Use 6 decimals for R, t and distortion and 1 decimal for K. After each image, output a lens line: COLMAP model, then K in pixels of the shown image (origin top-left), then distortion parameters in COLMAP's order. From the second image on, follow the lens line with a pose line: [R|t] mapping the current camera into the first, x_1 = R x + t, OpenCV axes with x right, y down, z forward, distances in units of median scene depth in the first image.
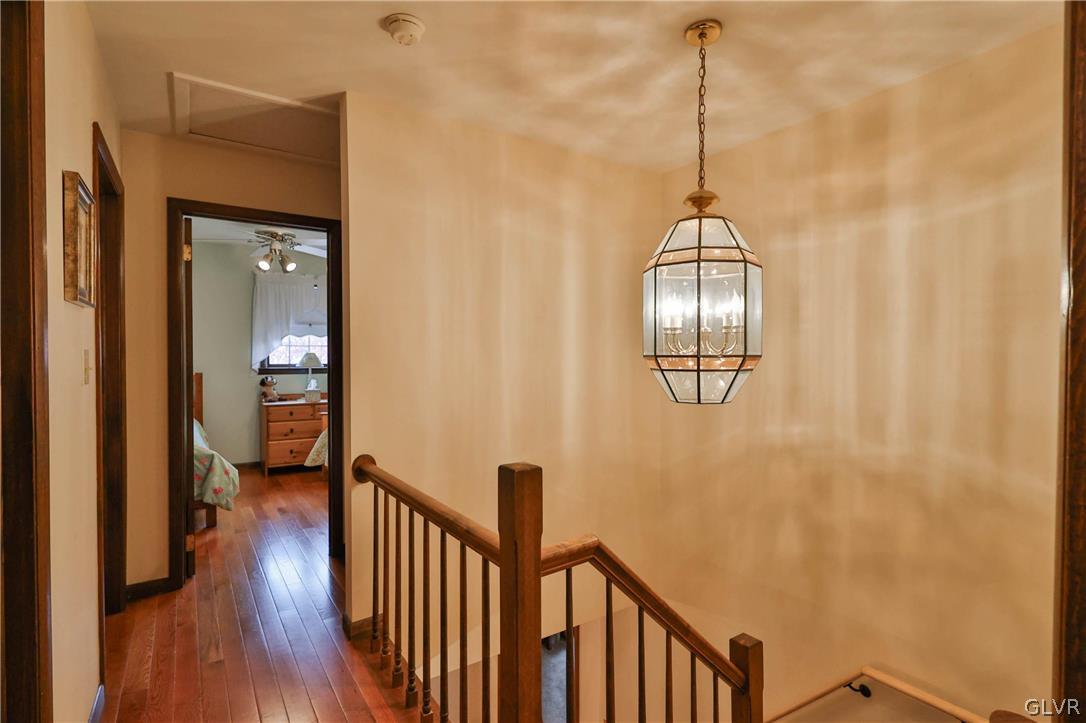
lens RADIAL K [[533.6, 0, 539.9], [0, 533.6, 363.3], [0, 0, 1]] dist [-0.001115, 0.000576]
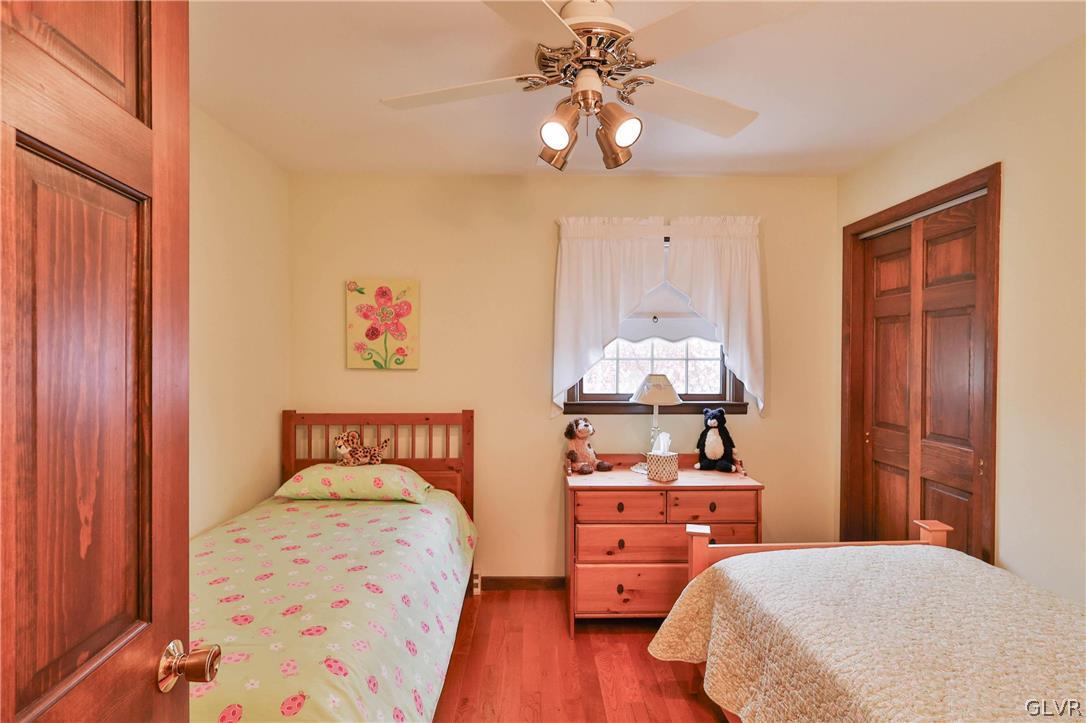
lens RADIAL K [[533.6, 0, 543.5], [0, 533.6, 358.9], [0, 0, 1]] dist [-0.001115, 0.000576]
pose [[0.840111, 0.002521, -0.542409, -0.260566], [-0.011149, 0.999858, -0.012620, -0.026762], [0.542300, 0.016649, 0.840020, 0.549429]]
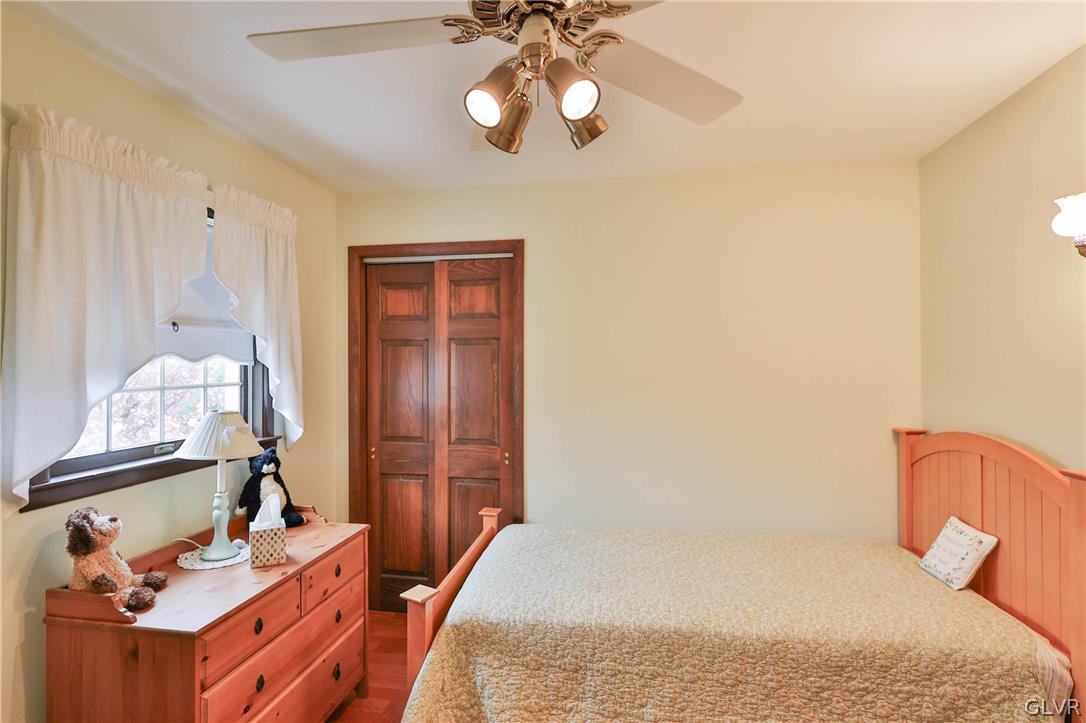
lens RADIAL K [[533.6, 0, 541.7], [0, 533.6, 358.8], [0, 0, 1]] dist [-0.001115, 0.000576]
pose [[0.699719, 0.000234, 0.714418, -0.545240], [0.018882, 0.999645, -0.018820, -0.043187], [-0.714168, 0.026658, 0.699466, 0.650751]]
